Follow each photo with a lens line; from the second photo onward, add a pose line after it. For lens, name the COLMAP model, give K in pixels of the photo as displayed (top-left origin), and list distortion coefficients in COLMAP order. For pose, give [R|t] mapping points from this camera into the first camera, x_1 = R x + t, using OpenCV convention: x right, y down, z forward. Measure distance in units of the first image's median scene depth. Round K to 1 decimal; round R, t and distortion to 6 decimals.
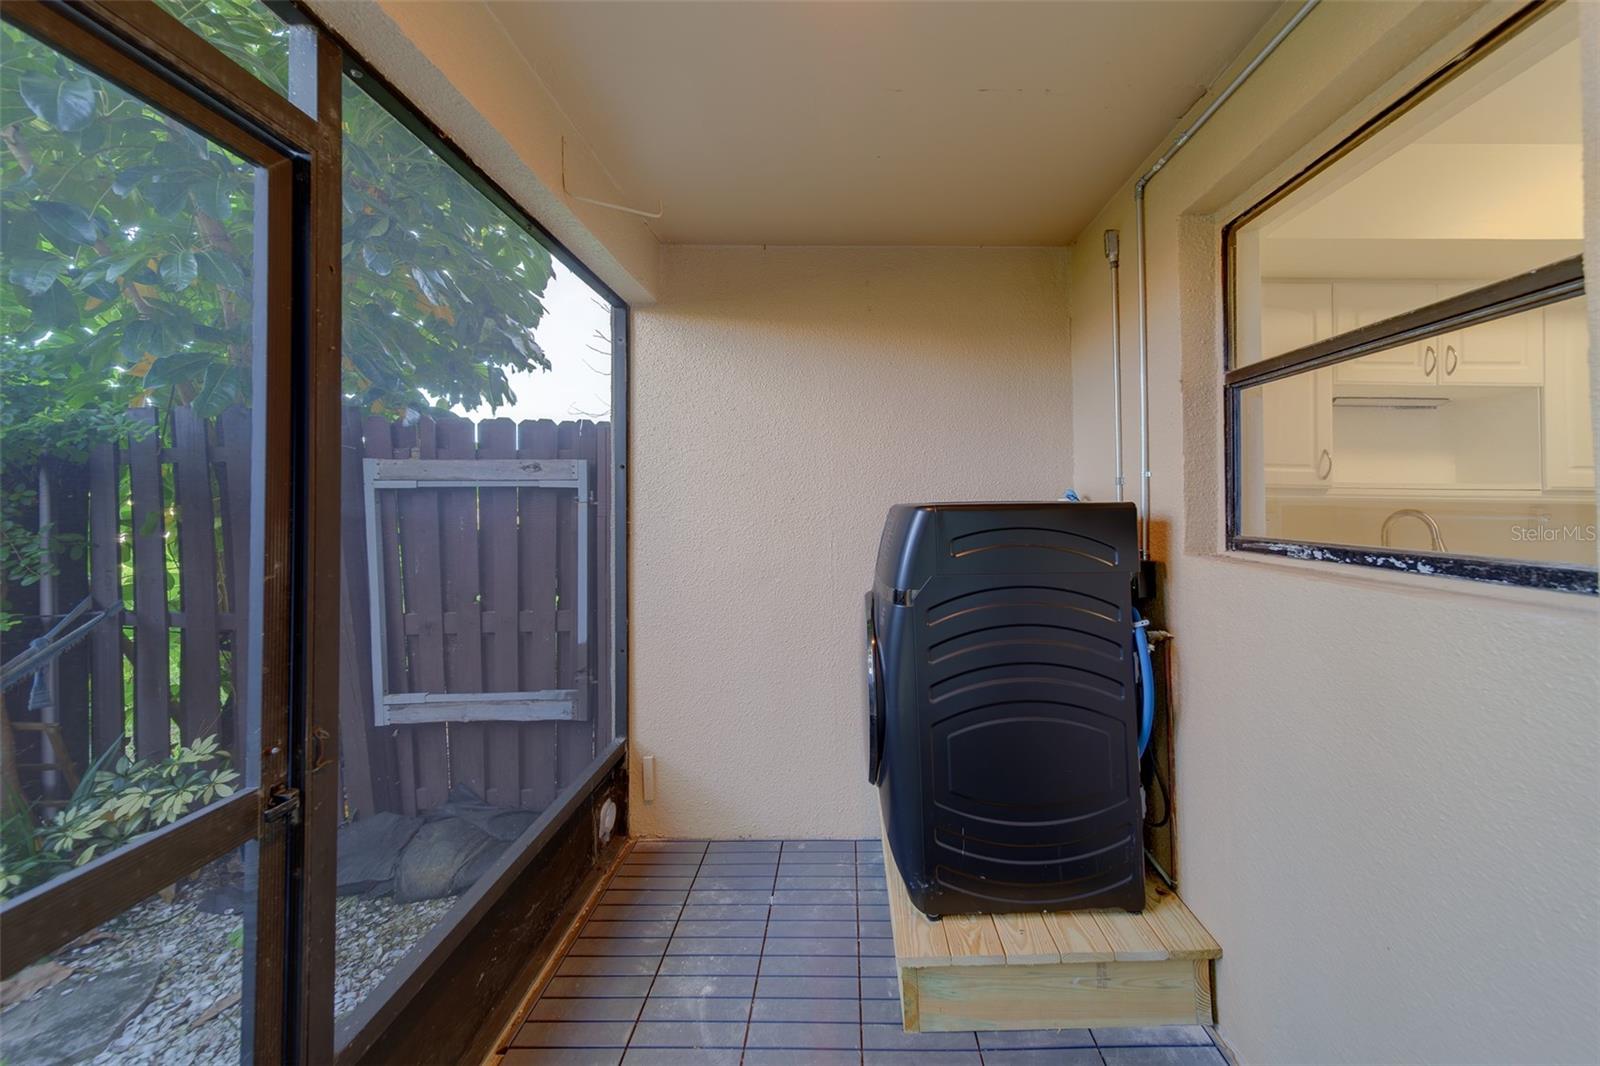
lens RADIAL K [[558.3, 0, 826.4], [0, 558.3, 511.3], [0, 0, 1]] dist [0.005074, -0.000009]
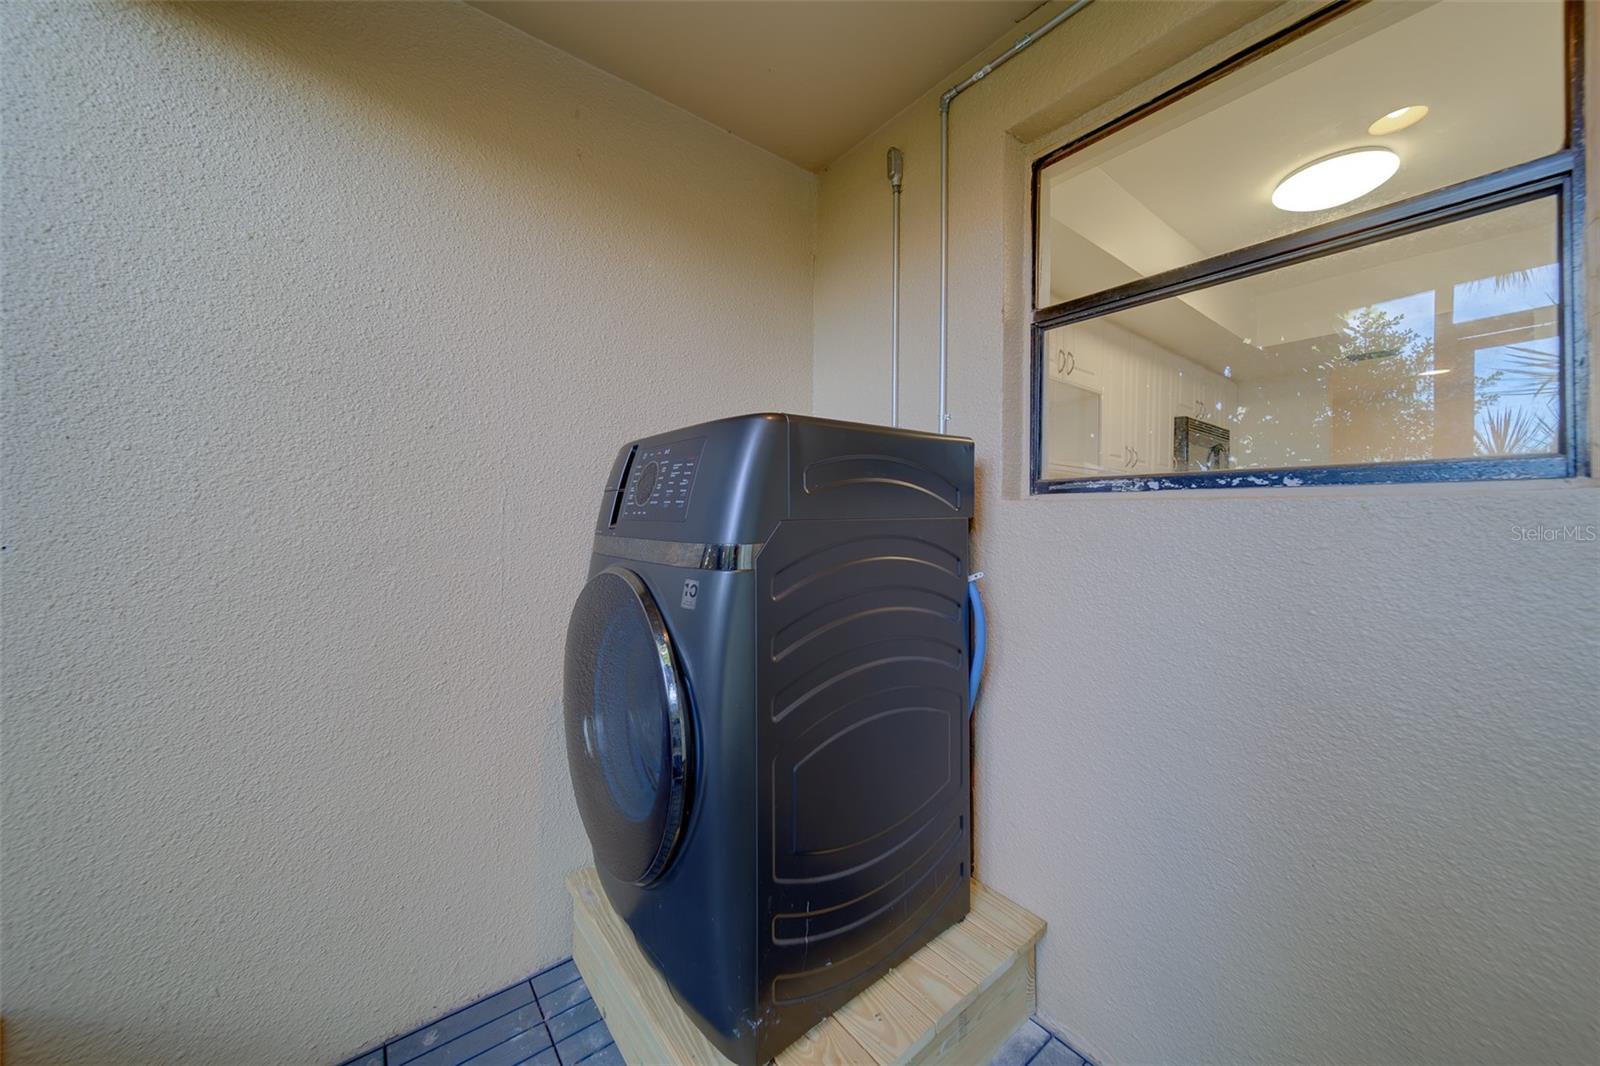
lens RADIAL K [[558.3, 0, 784.6], [0, 558.3, 508.8], [0, 0, 1]] dist [0.005074, -0.000009]
pose [[0.778967, 0.024717, 0.626578, -0.223177], [-0.005919, 0.999468, -0.032068, 0.130112], [-0.627038, 0.021271, 0.778699, 0.529340]]
